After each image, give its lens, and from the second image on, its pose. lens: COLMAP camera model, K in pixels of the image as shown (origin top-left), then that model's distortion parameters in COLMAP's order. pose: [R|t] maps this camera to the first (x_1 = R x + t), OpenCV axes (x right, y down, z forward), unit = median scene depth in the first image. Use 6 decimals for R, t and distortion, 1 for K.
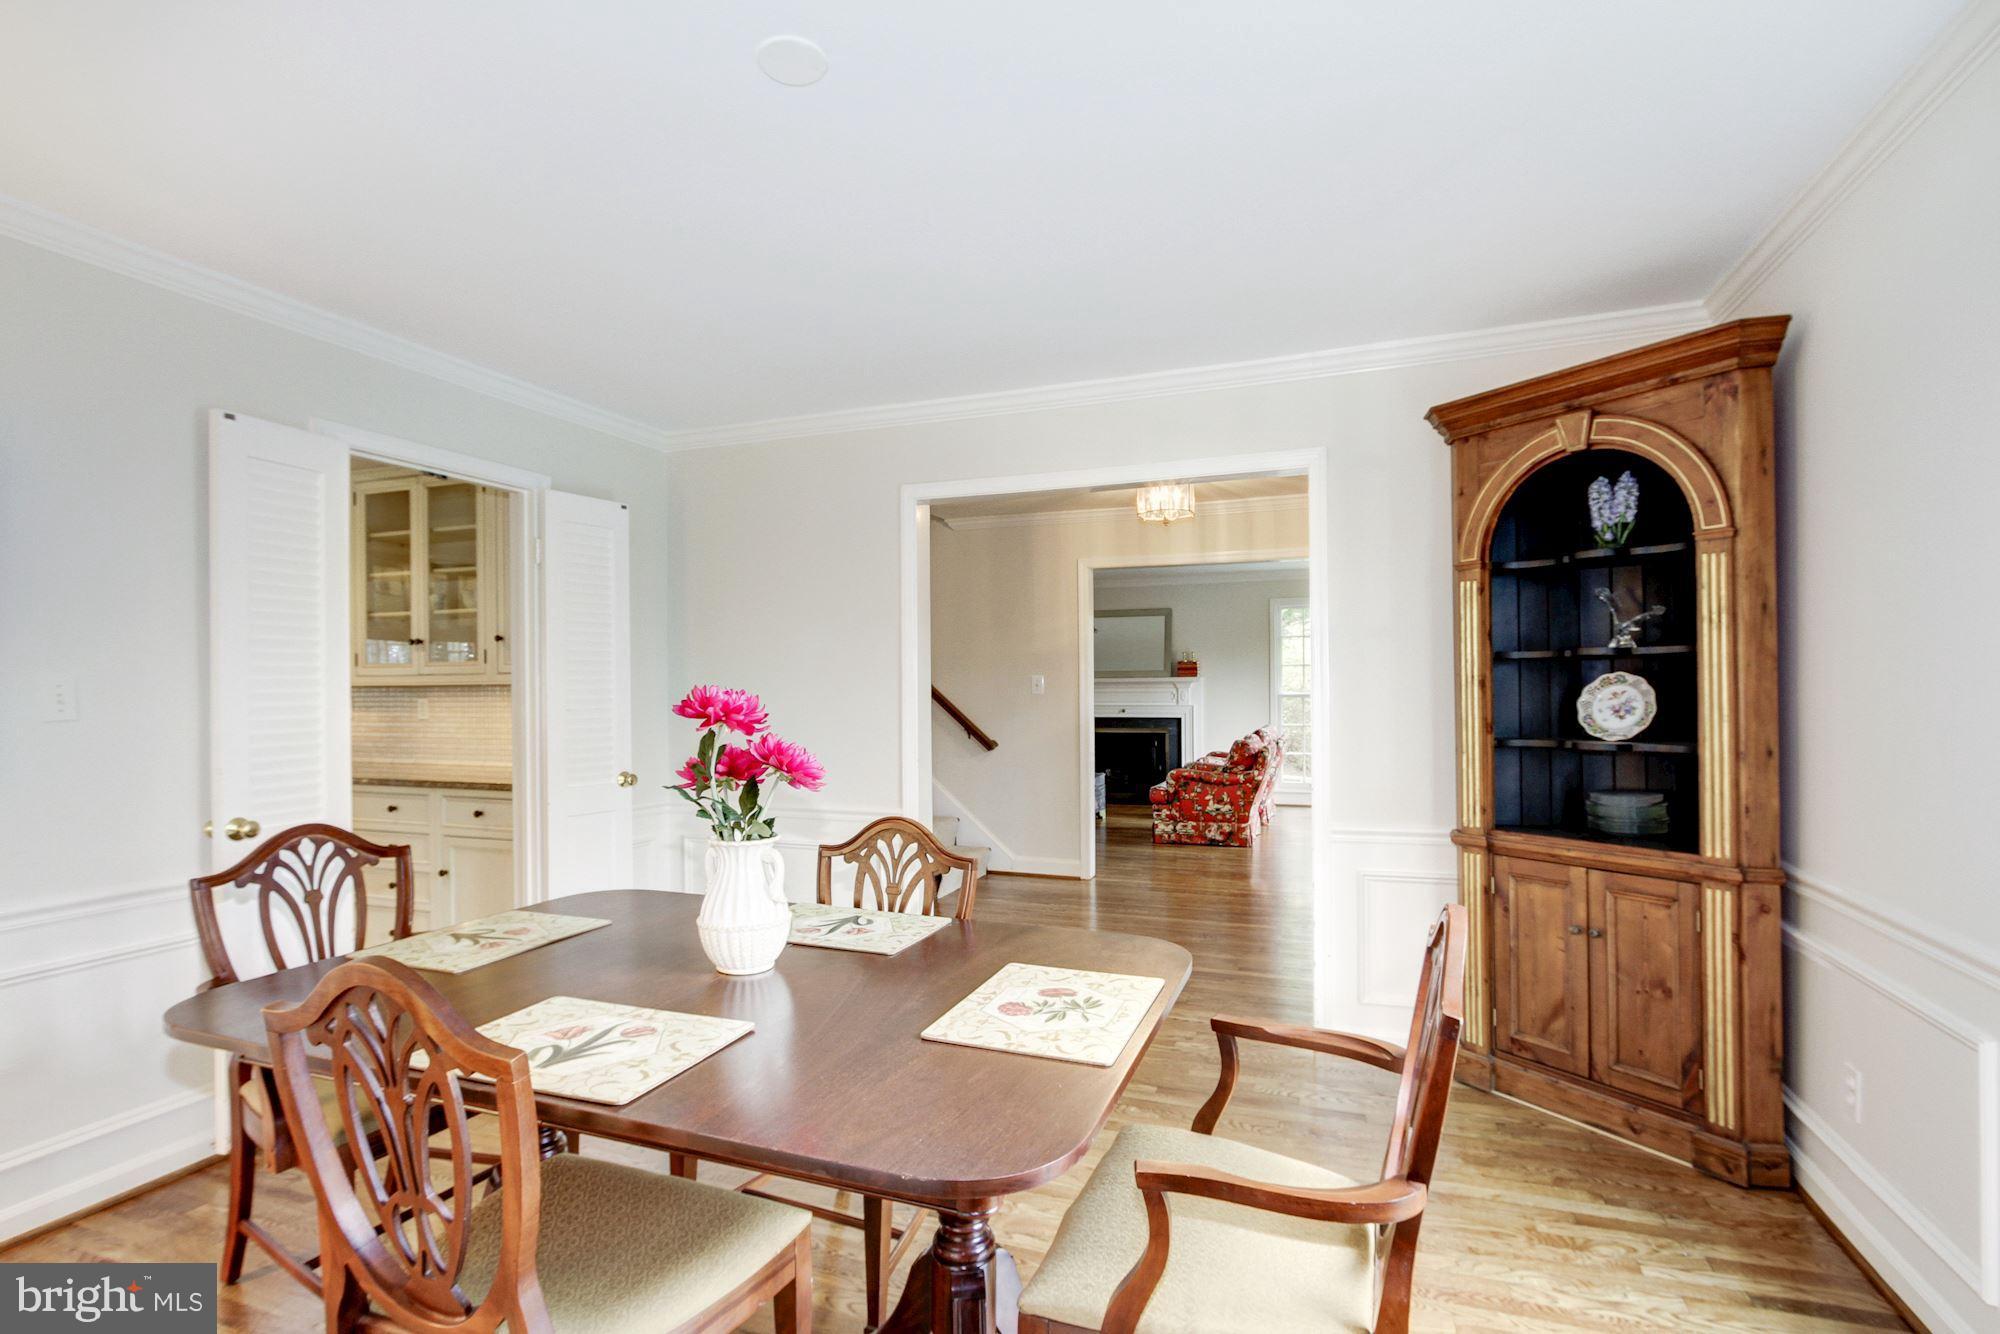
lens RADIAL K [[946.9, 0, 996.0], [0, 946.9, 685.9], [0, 0, 1]] dist [0.011071, 0.000748]
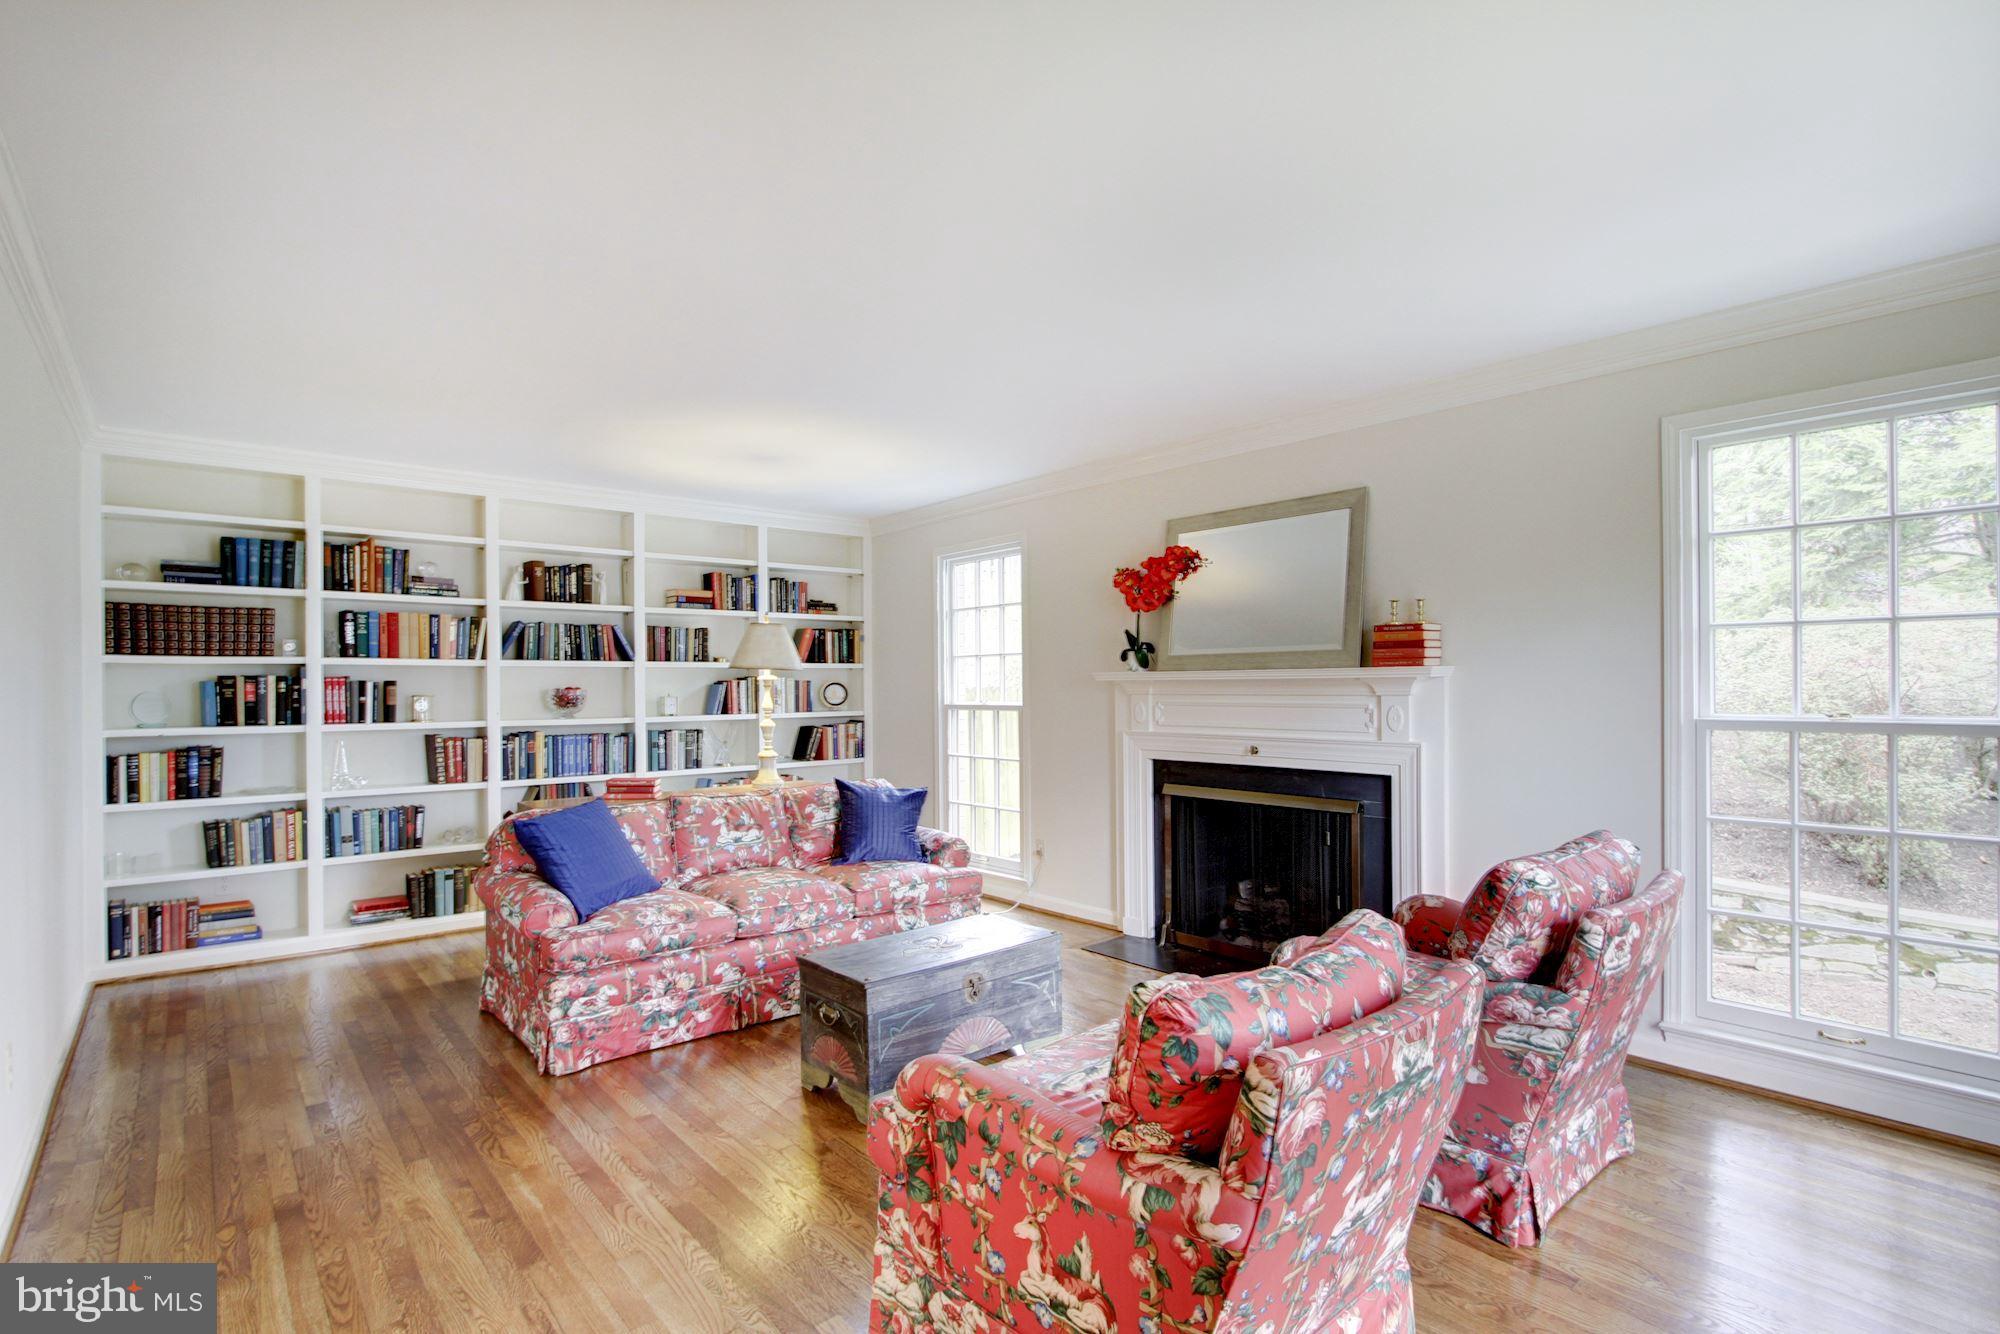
lens RADIAL K [[946.9, 0, 996.0], [0, 946.9, 685.9], [0, 0, 1]] dist [0.011071, 0.000748]
pose [[0.883072, 0.003199, -0.469226, 0.233556], [-0.003578, 0.999994, 0.000083, -0.001335], [0.469223, 0.001605, 0.883078, 0.597449]]
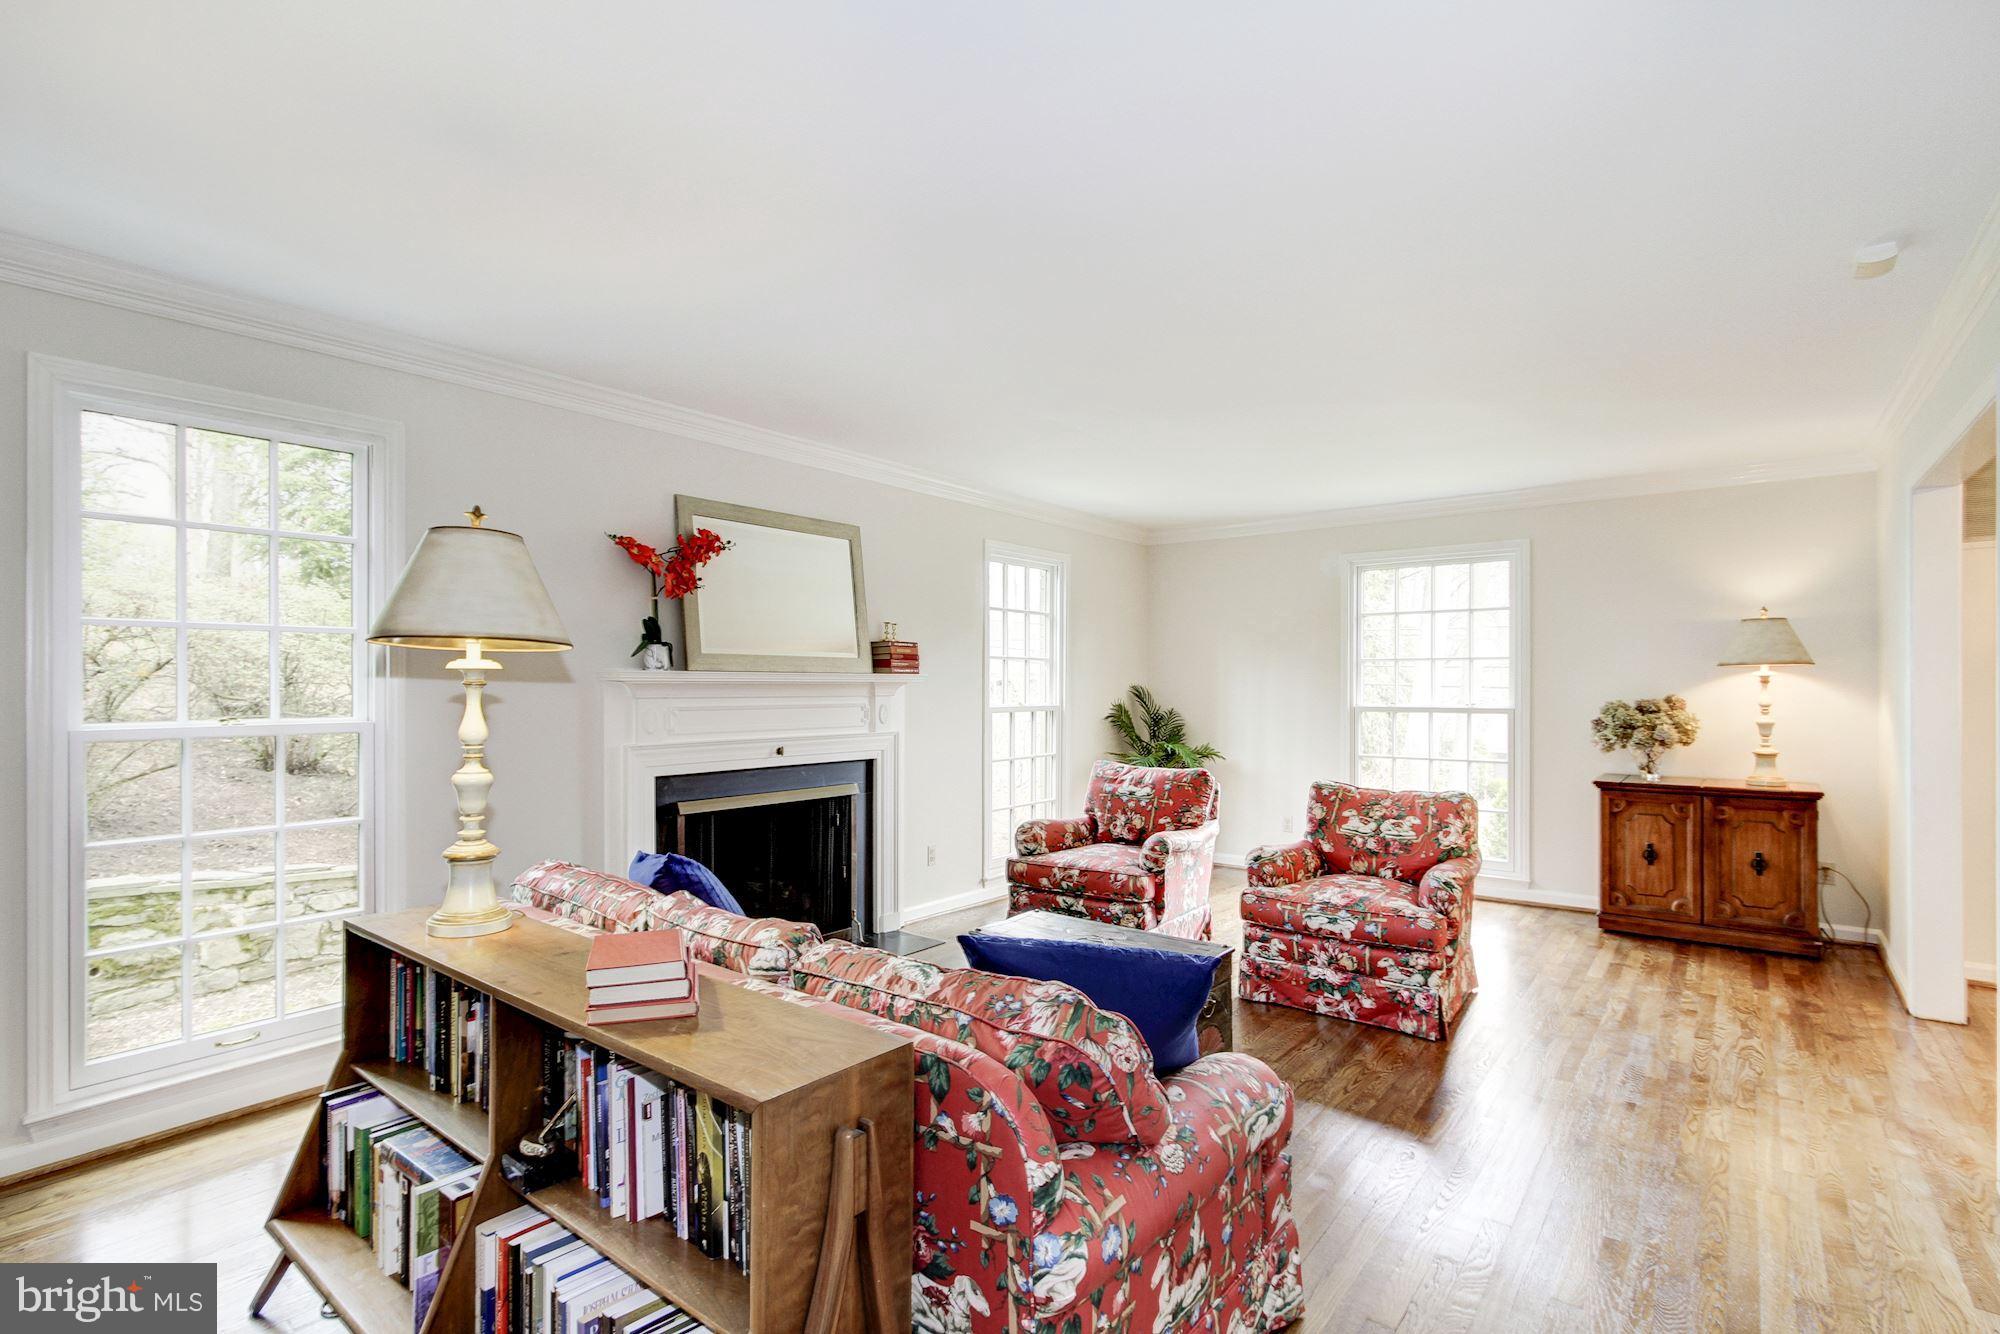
lens RADIAL K [[946.9, 0, 996.0], [0, 946.9, 685.9], [0, 0, 1]] dist [0.011071, 0.000748]
pose [[0.296877, 0.006579, 0.954893, -0.241880], [-0.003109, 0.999978, -0.005923, -0.000505], [-0.954911, -0.001210, 0.296891, 0.800660]]
